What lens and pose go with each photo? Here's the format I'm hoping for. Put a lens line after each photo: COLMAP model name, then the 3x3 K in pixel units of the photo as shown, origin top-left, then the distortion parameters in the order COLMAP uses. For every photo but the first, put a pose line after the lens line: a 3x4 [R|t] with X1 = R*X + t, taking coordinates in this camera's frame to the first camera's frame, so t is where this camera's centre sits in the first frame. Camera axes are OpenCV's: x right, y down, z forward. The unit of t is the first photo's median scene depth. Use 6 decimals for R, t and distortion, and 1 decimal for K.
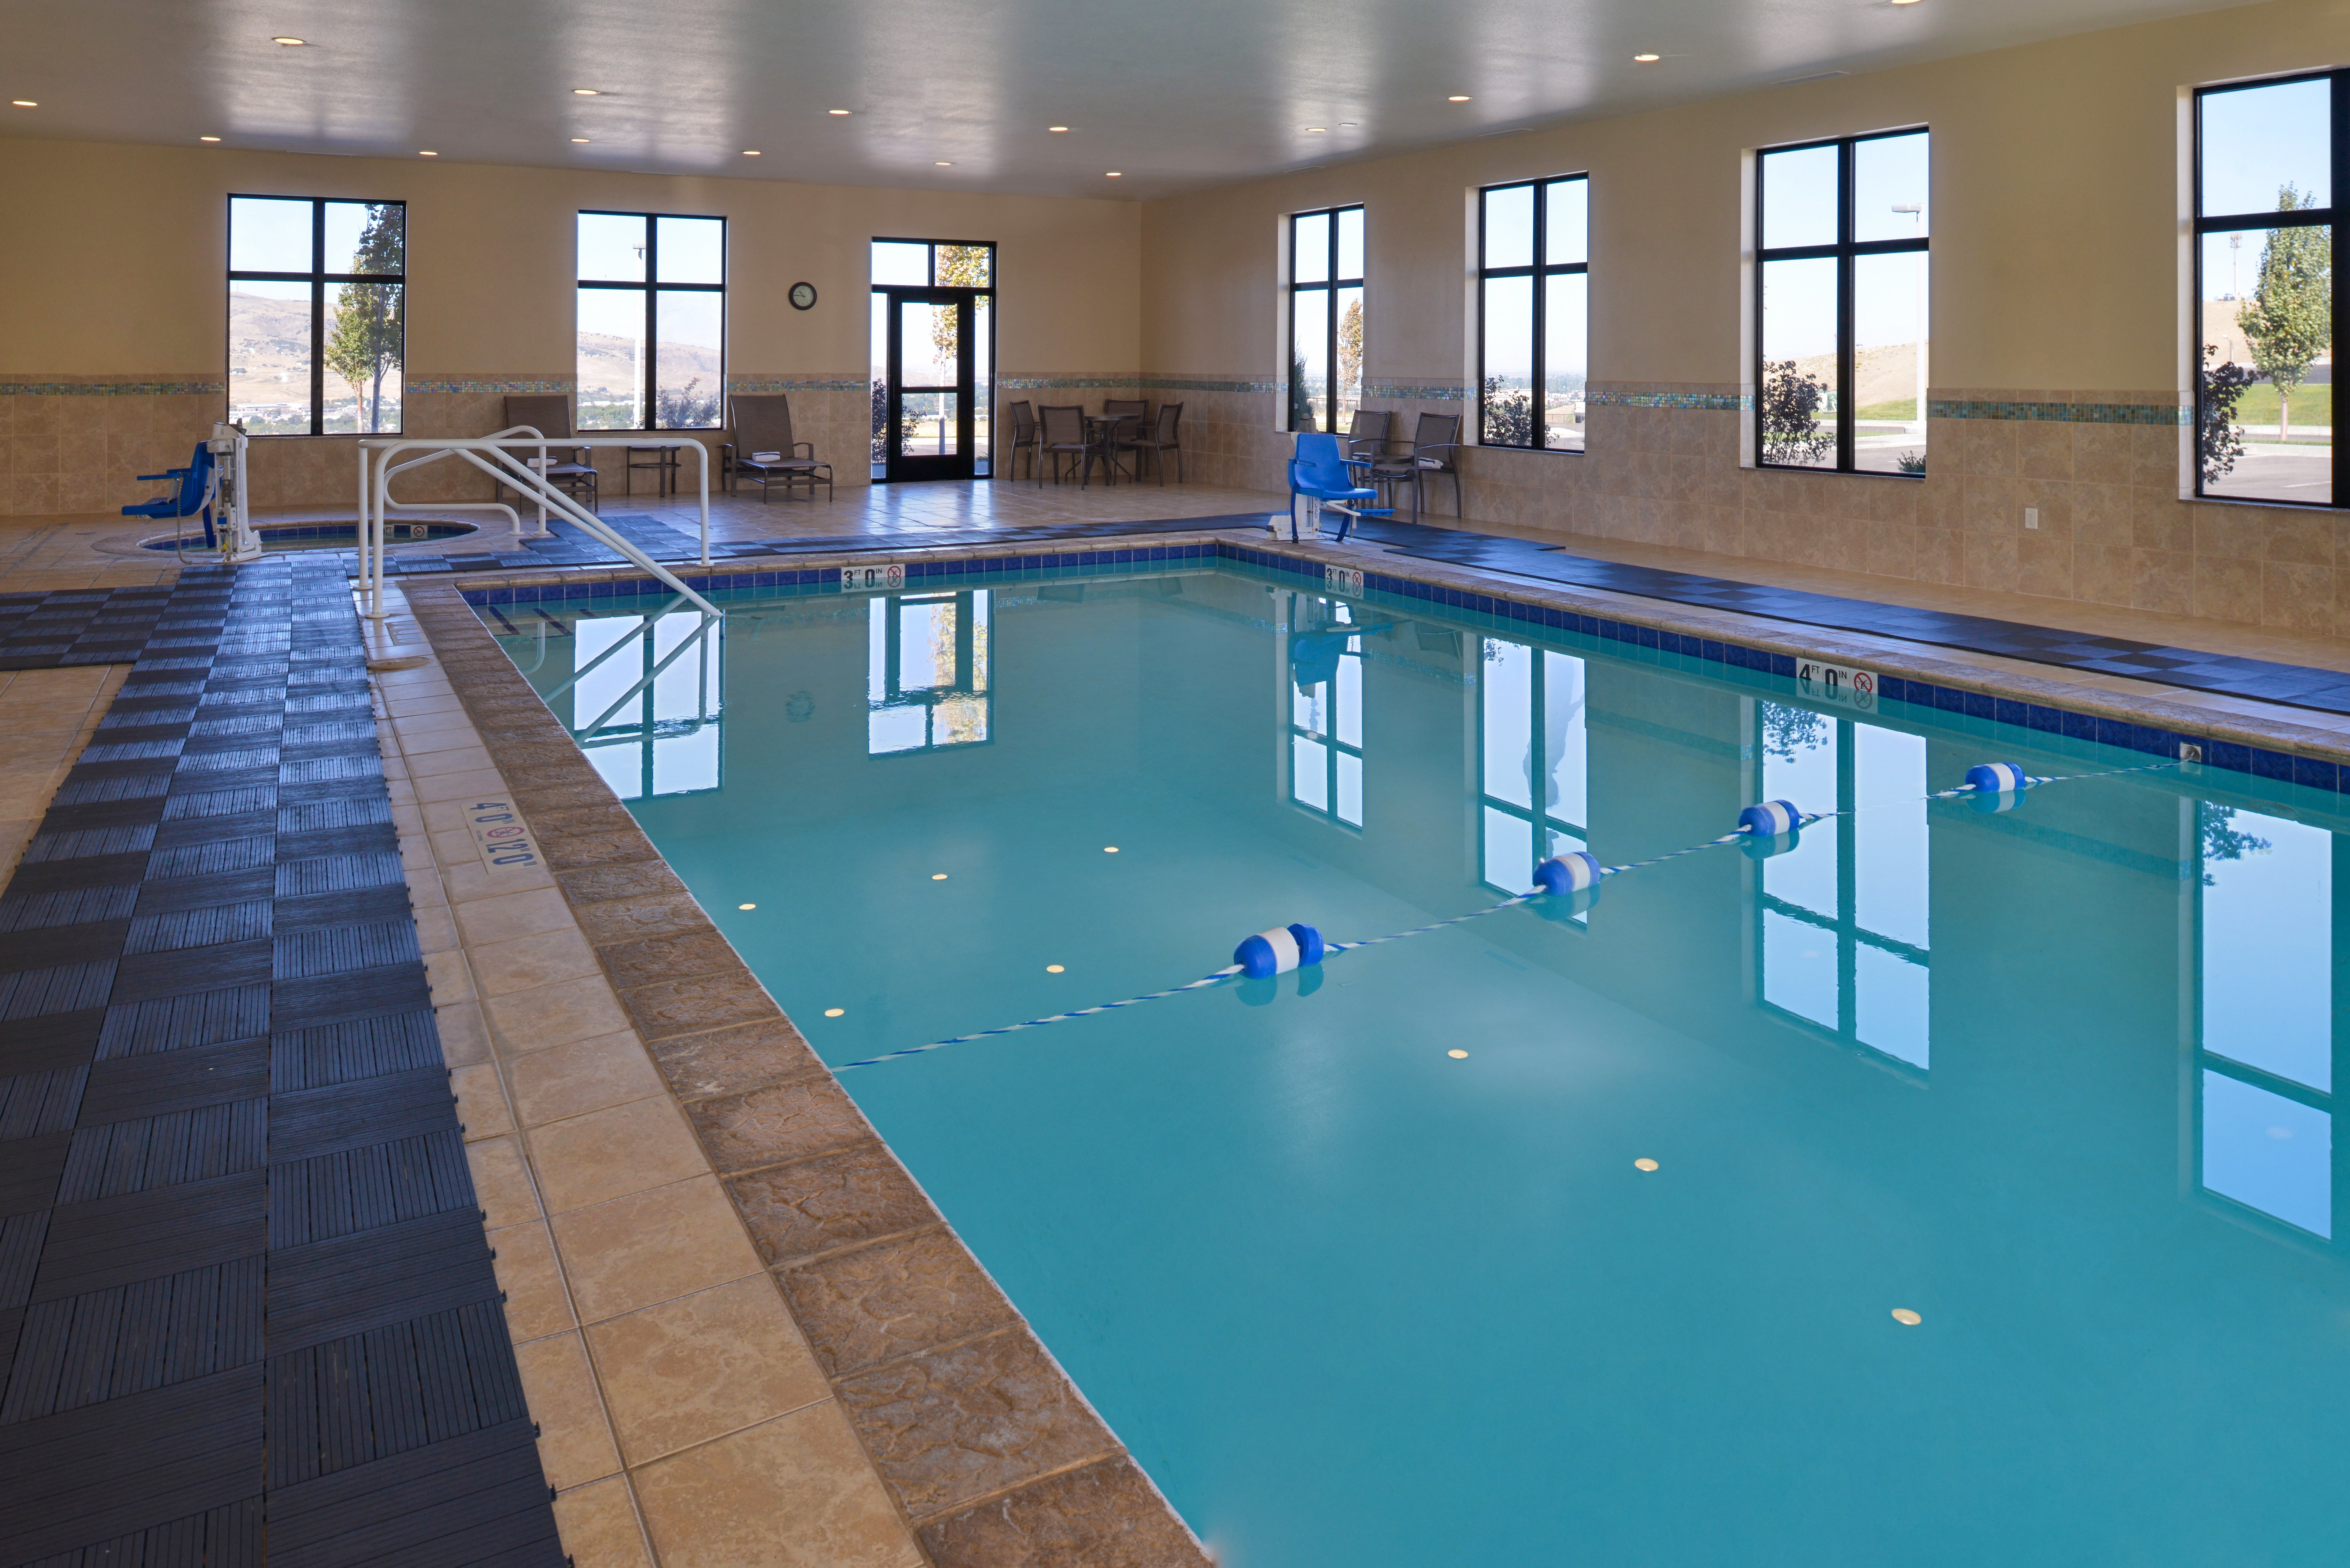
lens RADIAL K [[1542.4, 0, 1175.0], [0, 1542.4, 784.0], [0, 0, 1]] dist [-0.007814, 0.002483]
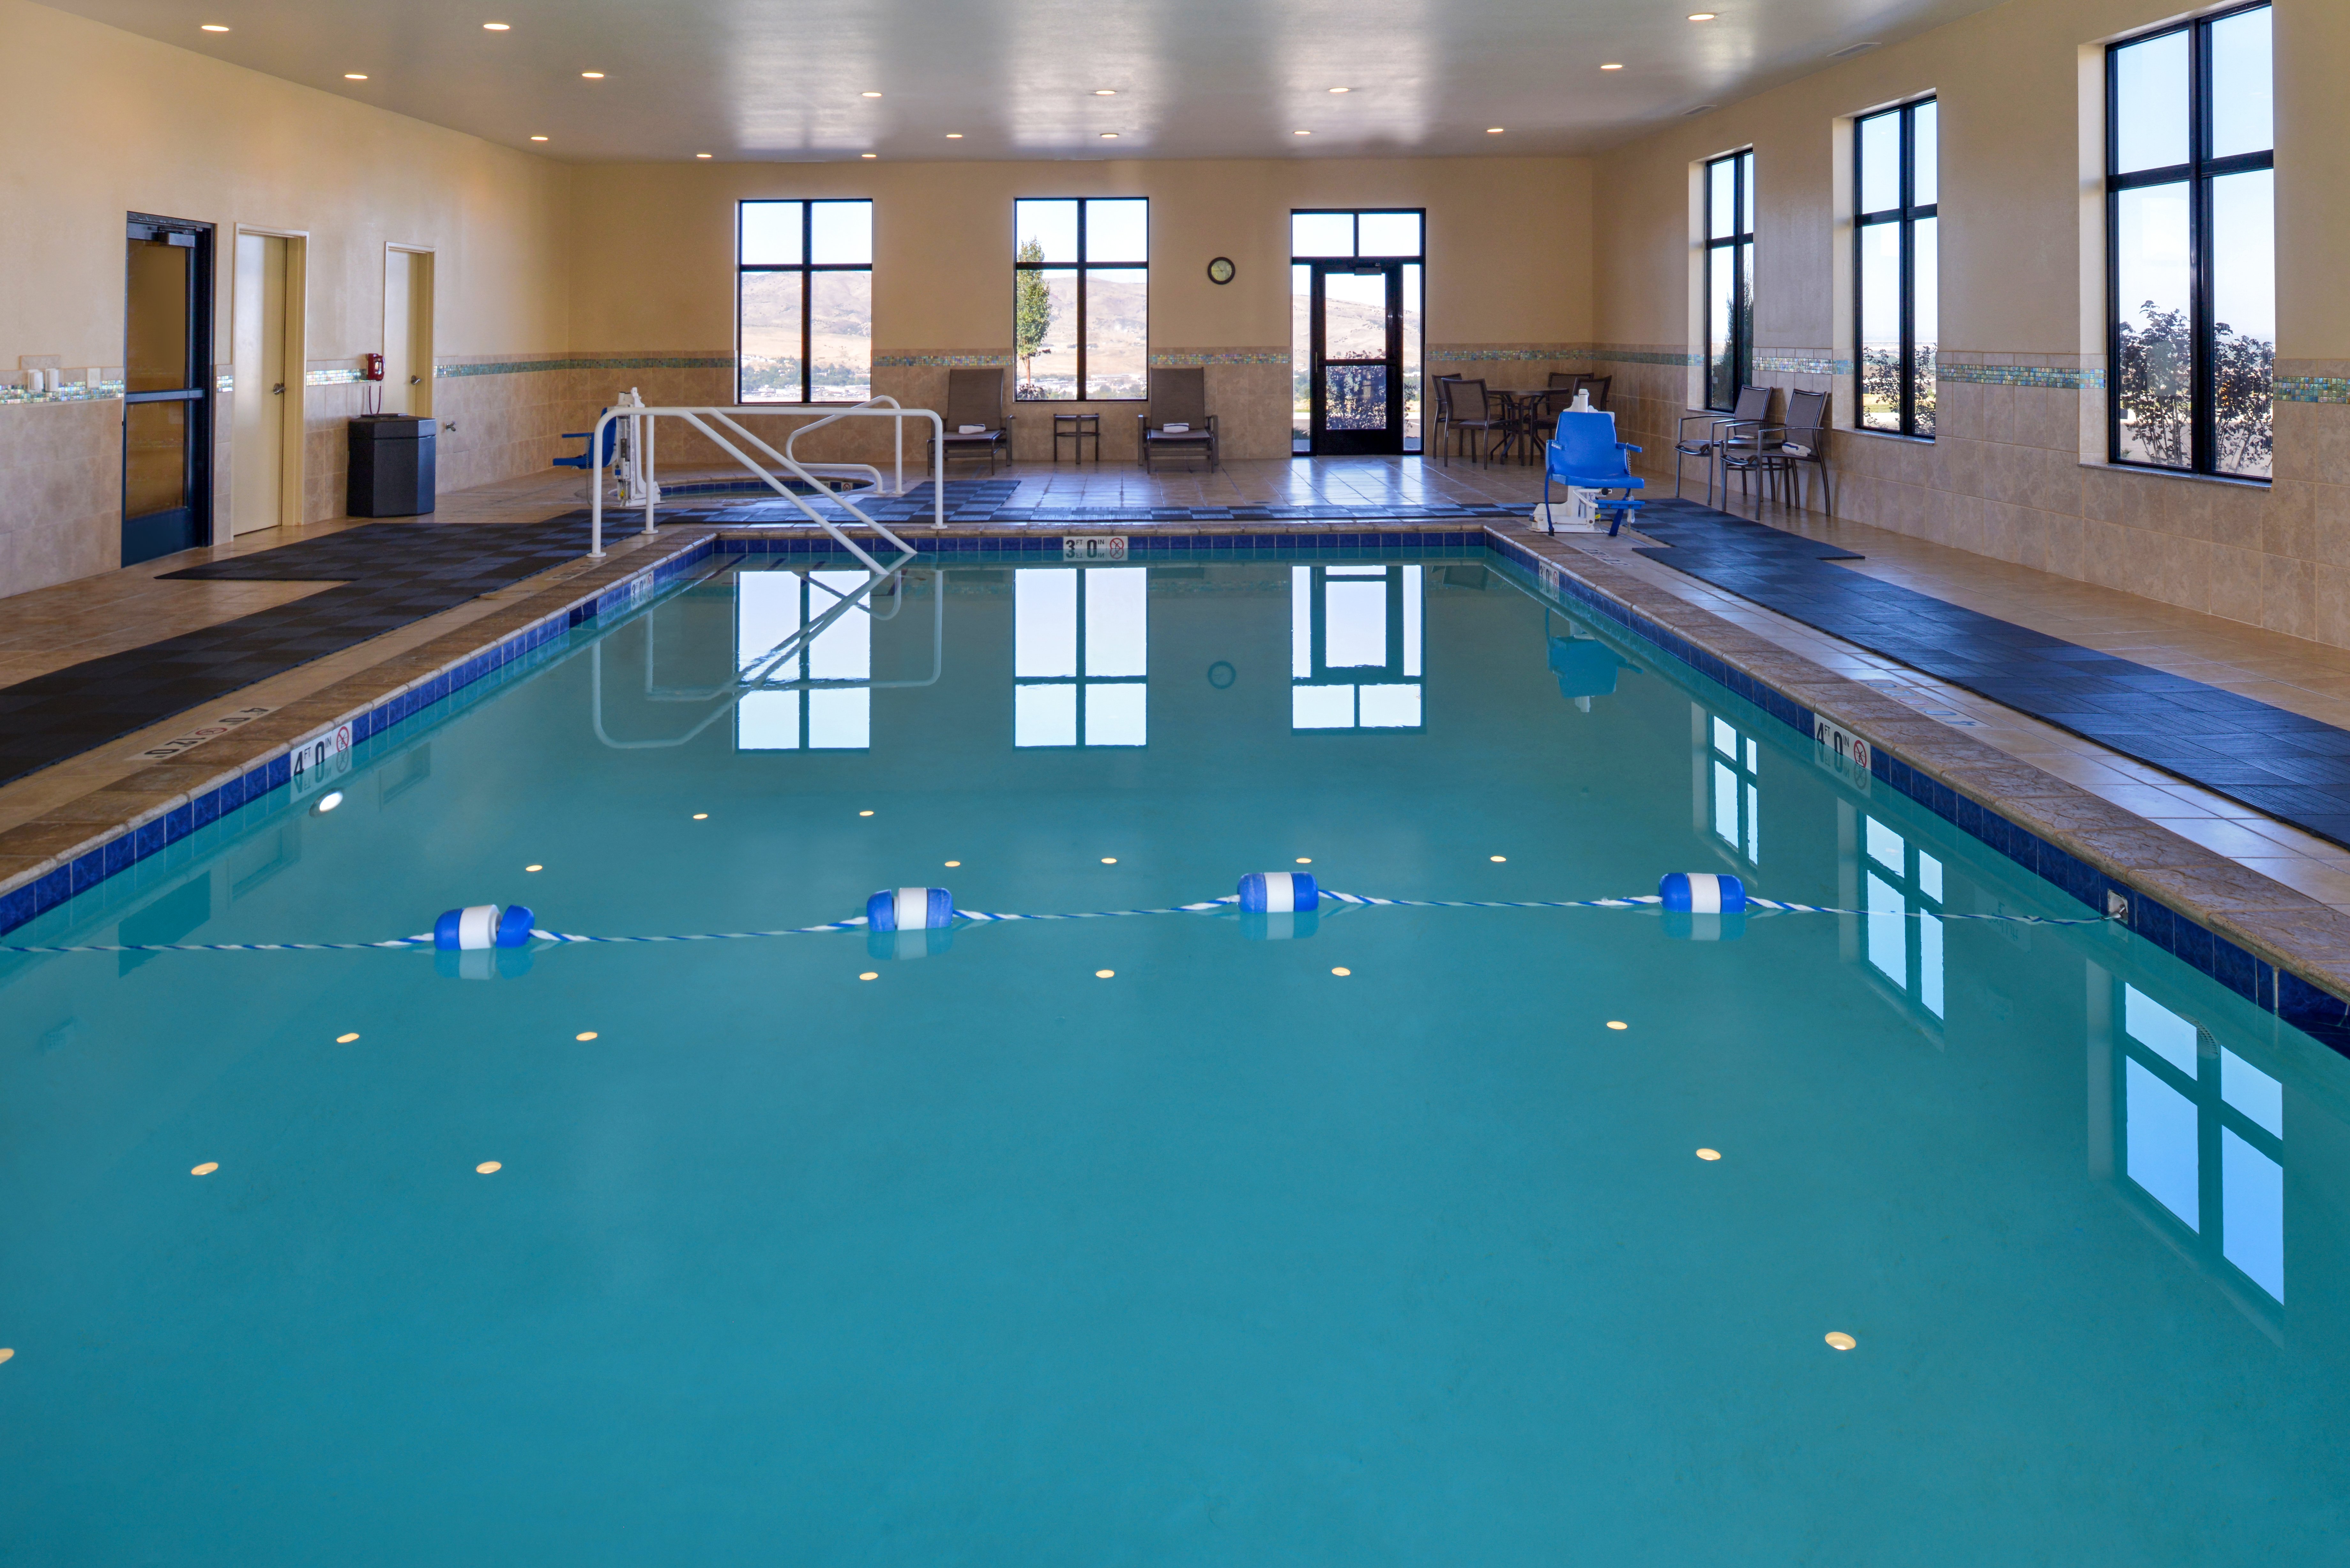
lens RADIAL K [[1576.9, 0, 1172.2], [0, 1576.9, 722.2], [0, 0, 1]] dist [-0.021736, 0.001666]
pose [[0.880539, 0.102841, -0.462683, 0.236035], [-0.114477, 0.993422, 0.002946, -0.021421], [0.459942, 0.050372, 0.886519, 0.083724]]
